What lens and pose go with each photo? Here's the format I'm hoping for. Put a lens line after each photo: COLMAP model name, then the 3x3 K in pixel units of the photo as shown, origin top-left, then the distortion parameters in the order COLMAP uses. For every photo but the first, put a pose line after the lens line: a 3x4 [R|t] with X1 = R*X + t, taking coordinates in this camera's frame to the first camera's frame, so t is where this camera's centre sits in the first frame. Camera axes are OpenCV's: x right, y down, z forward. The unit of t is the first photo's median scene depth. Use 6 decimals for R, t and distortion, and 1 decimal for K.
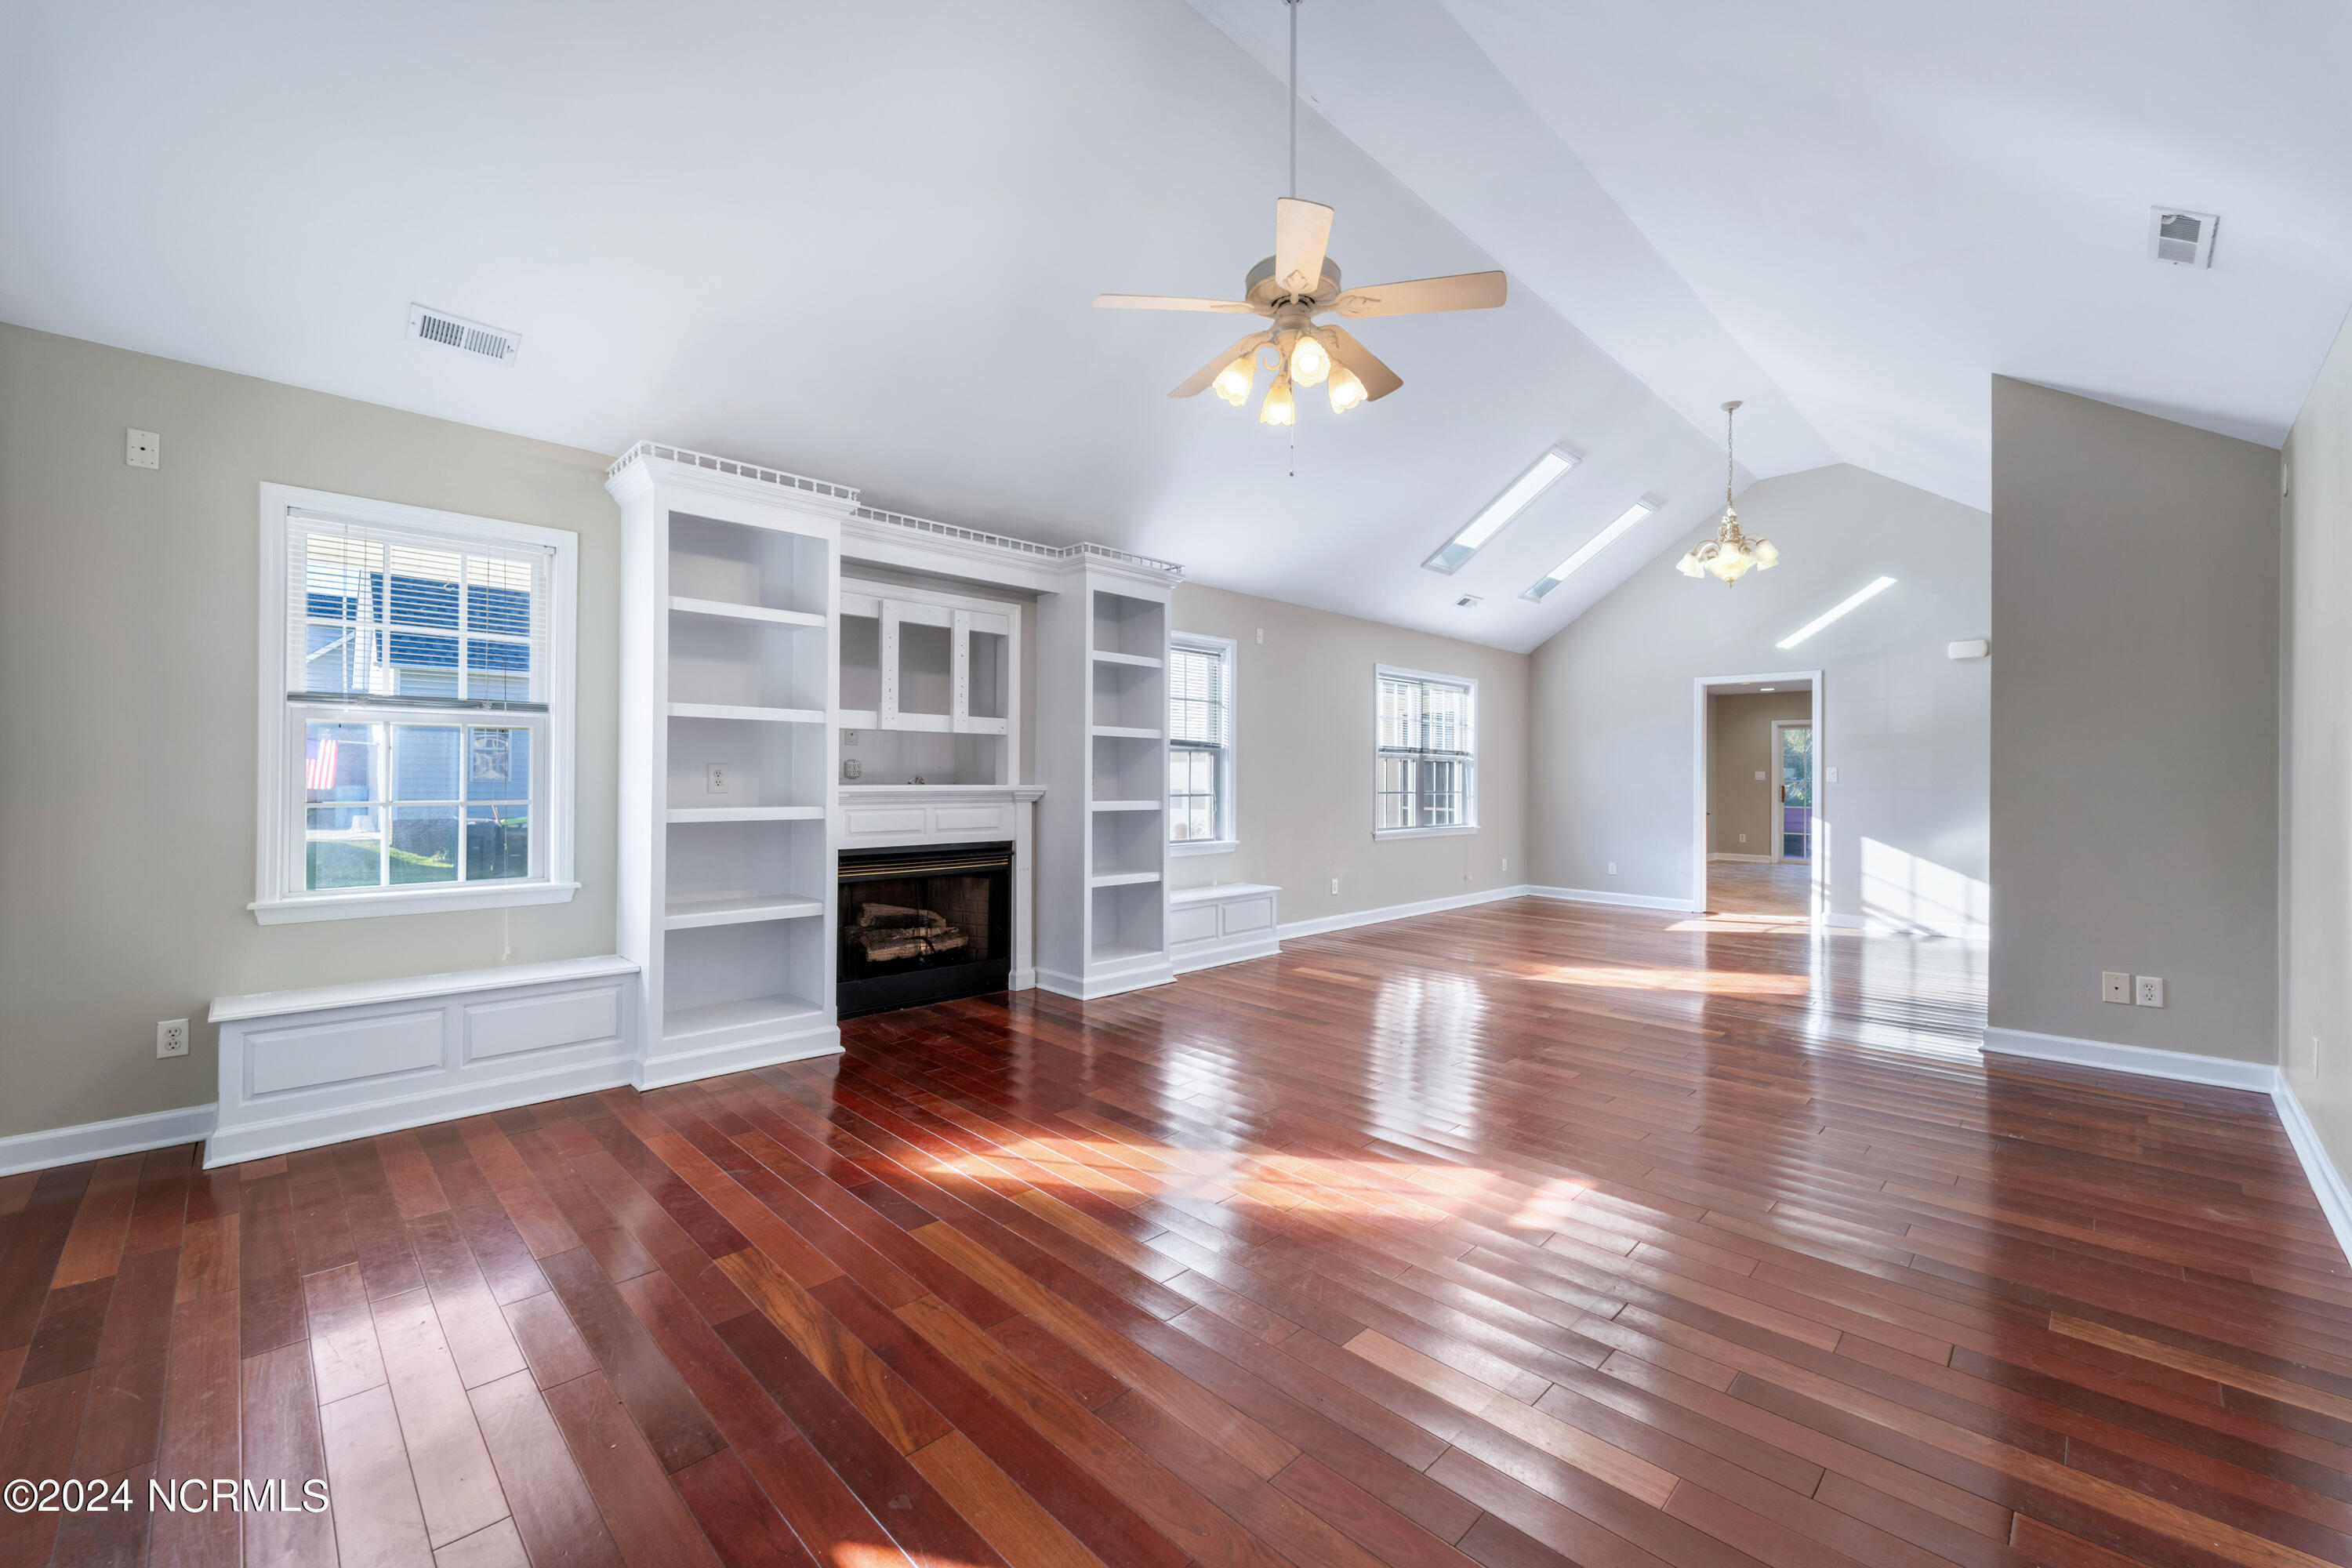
lens RADIAL K [[952.2, 0, 1176.0], [0, 952.2, 784.0], [0, 0, 1]] dist [-0.000507, -0.000014]
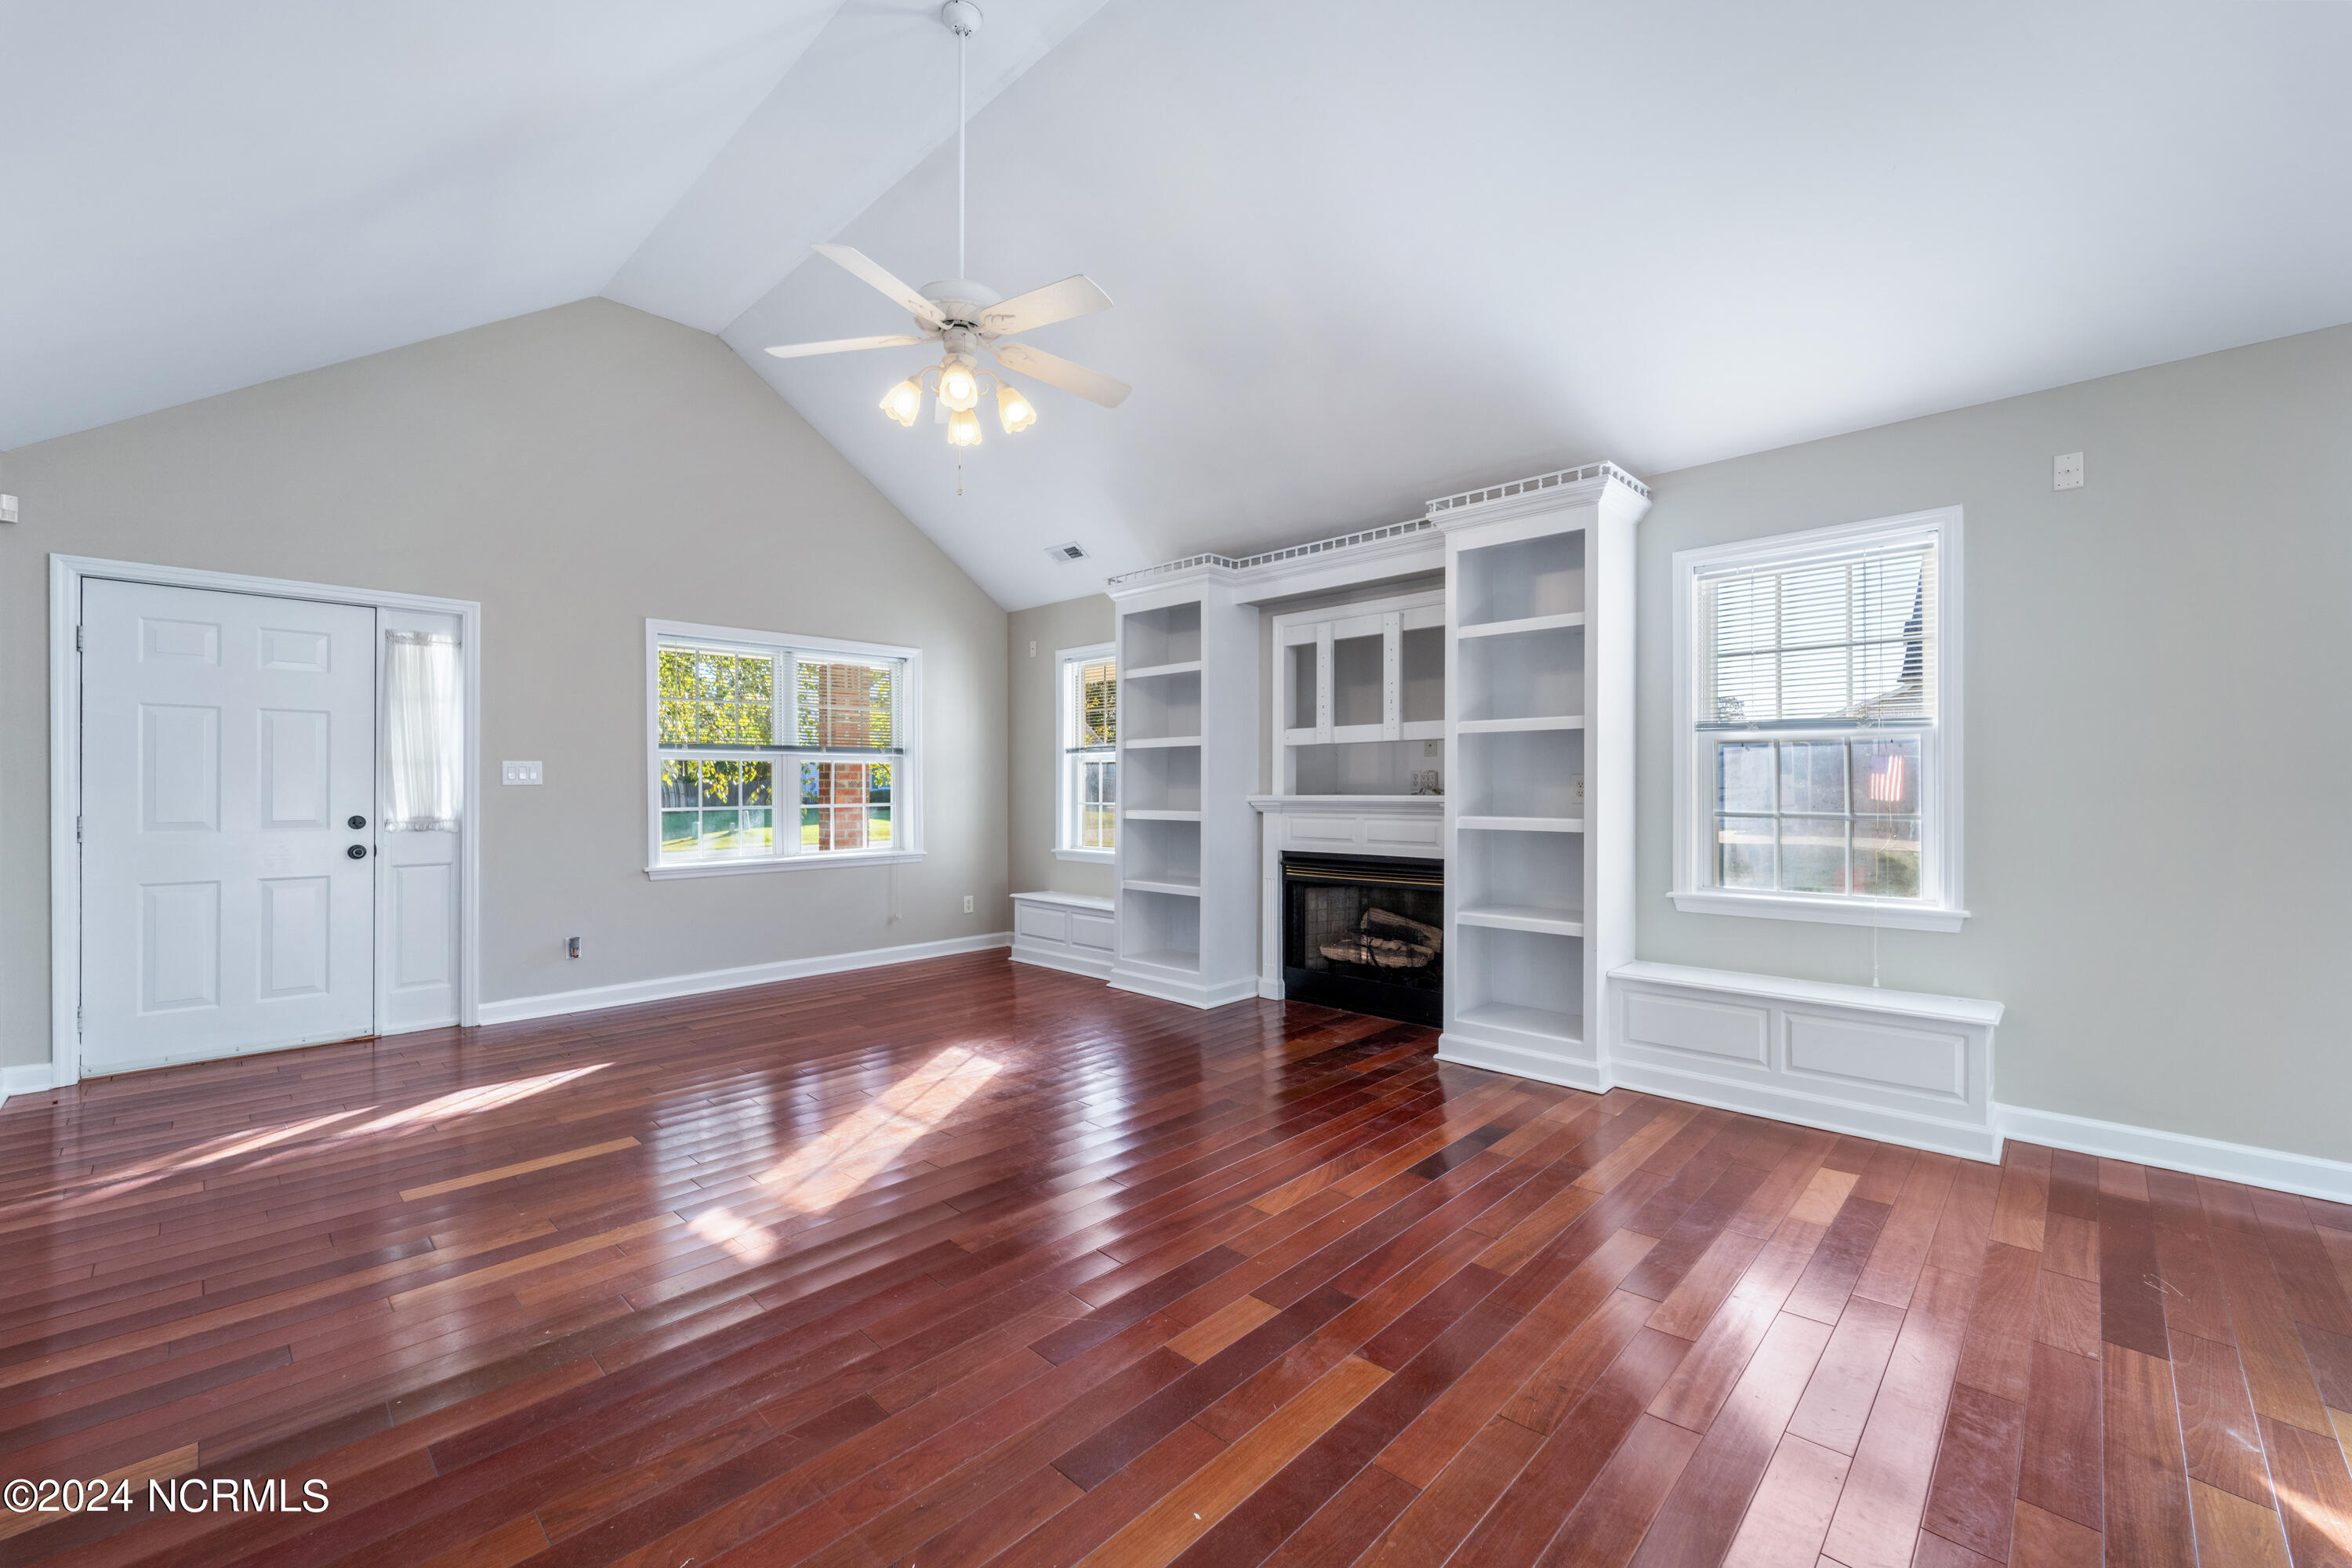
lens RADIAL K [[952.2, 0, 1176.0], [0, 952.2, 784.0], [0, 0, 1]] dist [-0.000507, -0.000014]
pose [[0.014503, -0.013697, -0.999801, 0.749037], [-0.006925, 0.999881, -0.013799, 0.004978], [0.999871, 0.007124, 0.014406, 0.793593]]
